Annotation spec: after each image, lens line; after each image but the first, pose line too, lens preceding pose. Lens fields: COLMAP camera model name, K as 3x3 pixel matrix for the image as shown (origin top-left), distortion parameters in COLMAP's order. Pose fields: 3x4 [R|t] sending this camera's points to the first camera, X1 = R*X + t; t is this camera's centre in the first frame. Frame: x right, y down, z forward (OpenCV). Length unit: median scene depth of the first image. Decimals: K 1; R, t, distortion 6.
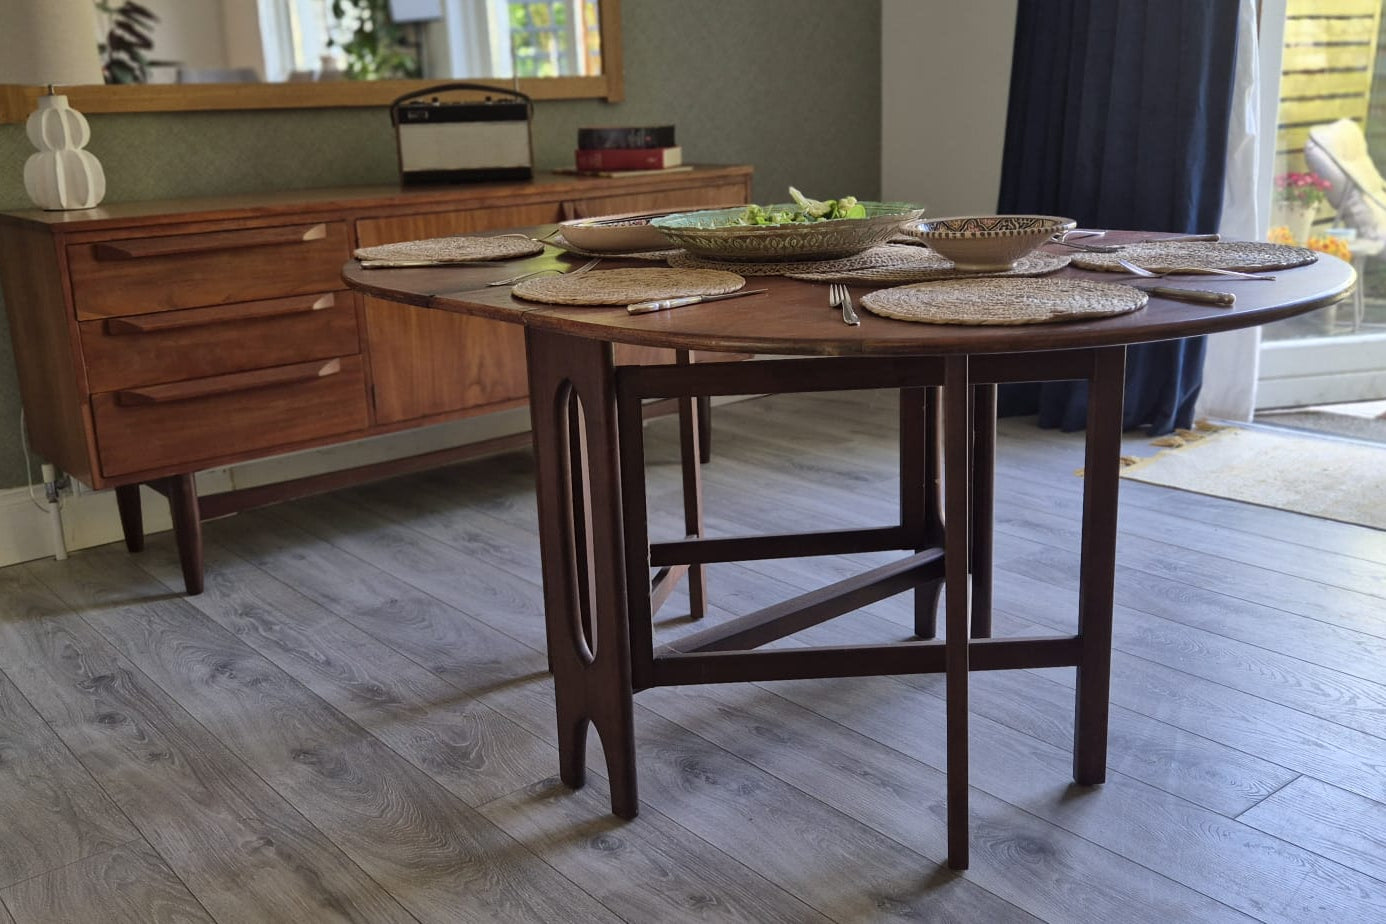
lens RADIAL K [[1344.0, 0, 693.0], [0, 1344.0, 462.0], [0, 0, 1]] dist [0.056434, -0.008993]
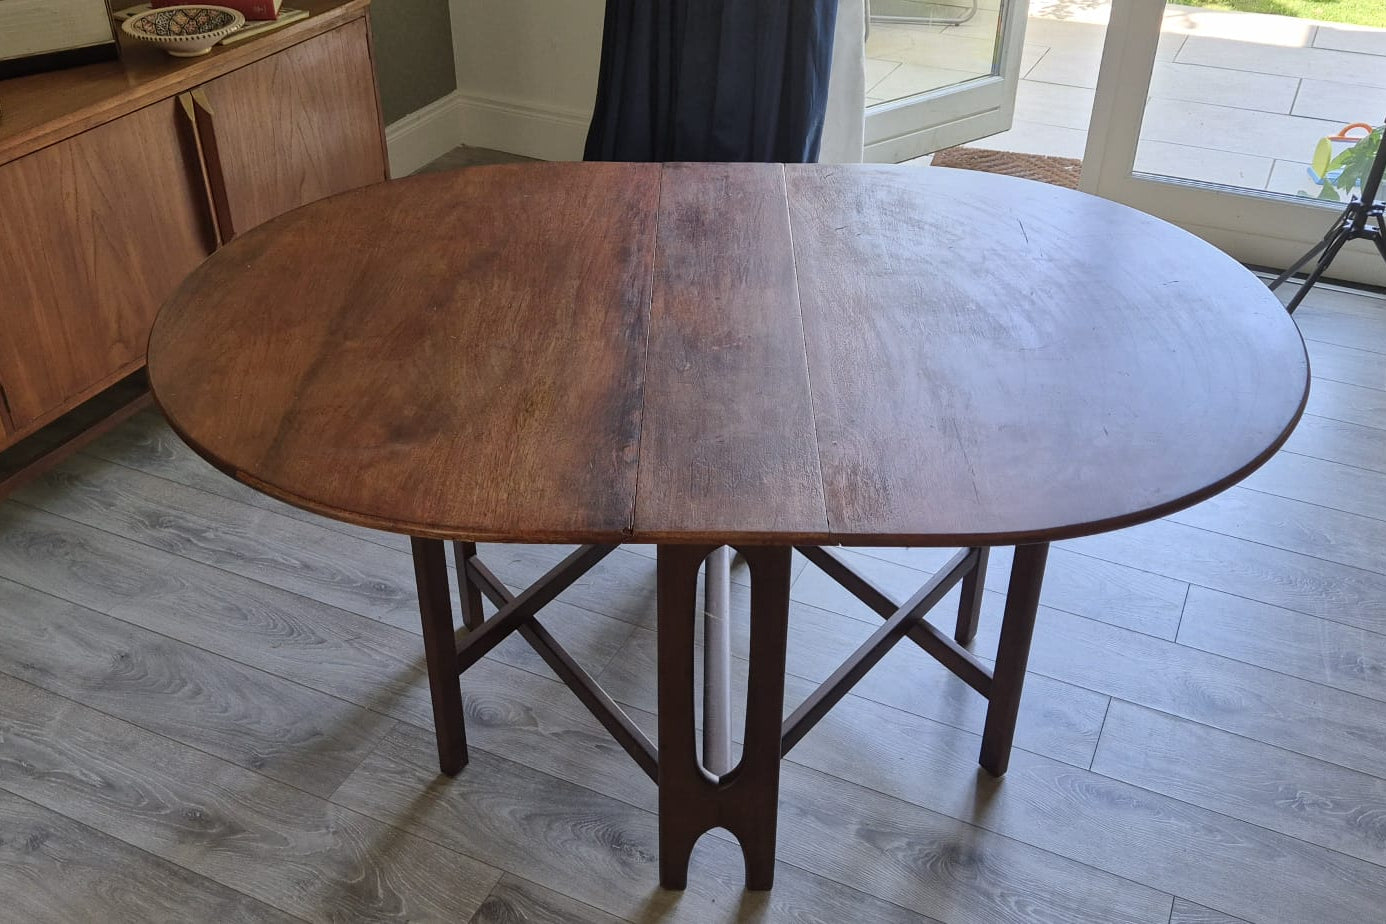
lens RADIAL K [[1324.8, 0, 693.0], [0, 1324.8, 462.0], [0, 0, 1]] dist [0.074947, -0.090139]
pose [[0.898803, -0.205386, 0.387259, -0.205856], [0.074203, 0.941980, 0.327365, -0.266706], [-0.432026, -0.265500, 0.861895, 0.153978]]
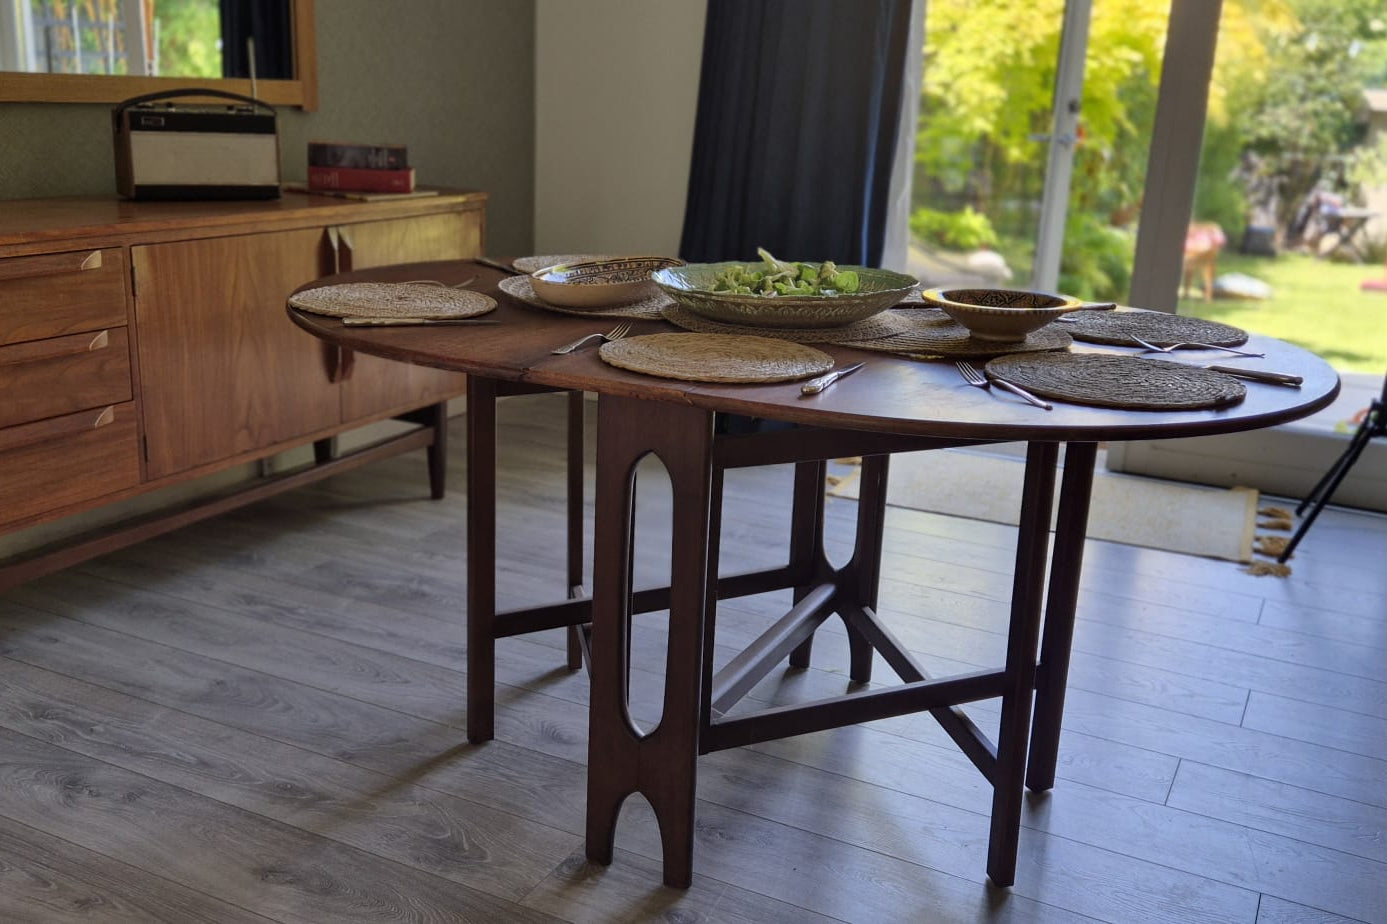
lens RADIAL K [[1351.1, 0, 666.7], [0, 1351.1, 487.8], [0, 0, 1]] dist [0.078653, -0.094959]
pose [[0.914323, -0.043446, 0.402648, -0.314636], [0.034009, 0.998954, 0.030562, -0.042704], [-0.403554, -0.014249, 0.914845, 0.065890]]
